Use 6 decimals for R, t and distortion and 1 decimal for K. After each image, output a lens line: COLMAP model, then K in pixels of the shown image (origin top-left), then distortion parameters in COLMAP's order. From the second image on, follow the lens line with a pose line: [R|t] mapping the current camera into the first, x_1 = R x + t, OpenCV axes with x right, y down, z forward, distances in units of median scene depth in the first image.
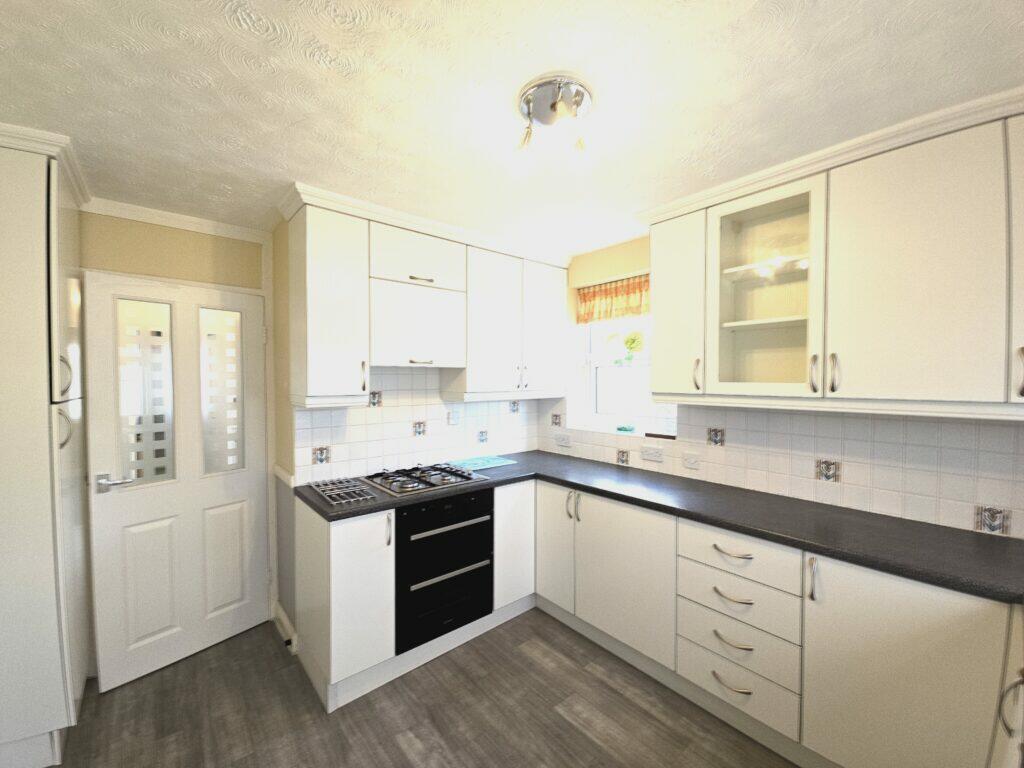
lens RADIAL K [[412.6, 0, 511.6], [0, 412.6, 385.6], [0, 0, 1]] dist [-0.012767, -0.001289]
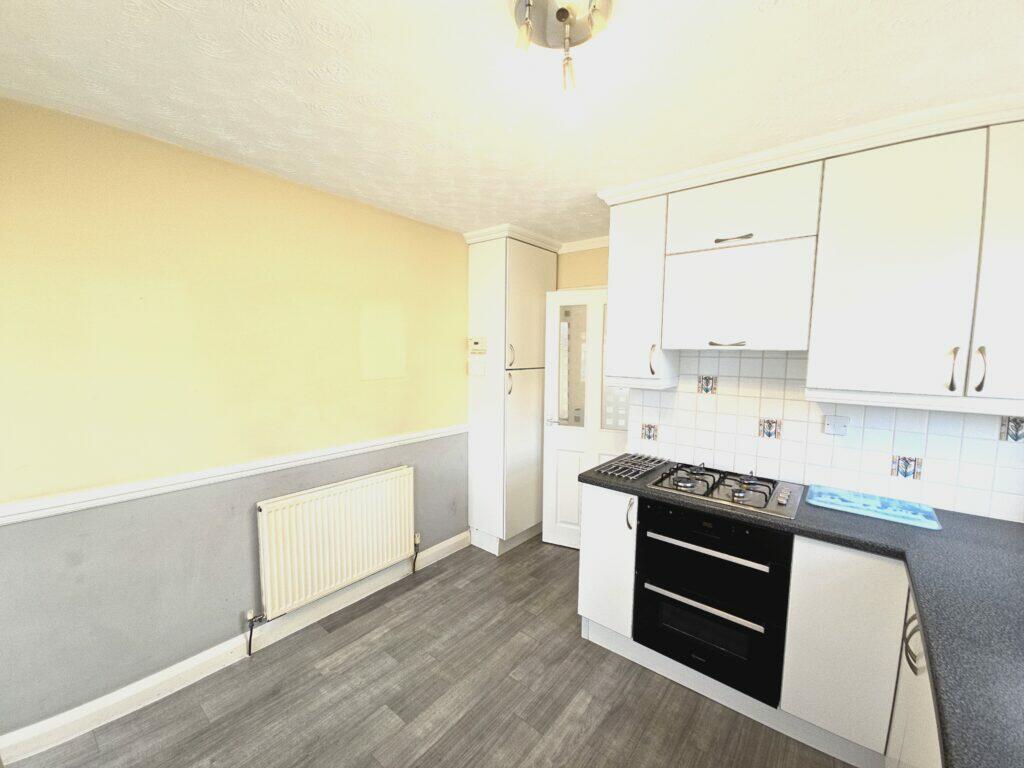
lens RADIAL K [[412.6, 0, 511.8], [0, 412.6, 388.0], [0, 0, 1]] dist [-0.012767, -0.001289]
pose [[0.175777, 0.094156, -0.979917, 0.574548], [-0.031239, 0.995448, 0.090045, -0.034494], [0.983934, 0.014784, 0.177918, 0.506290]]
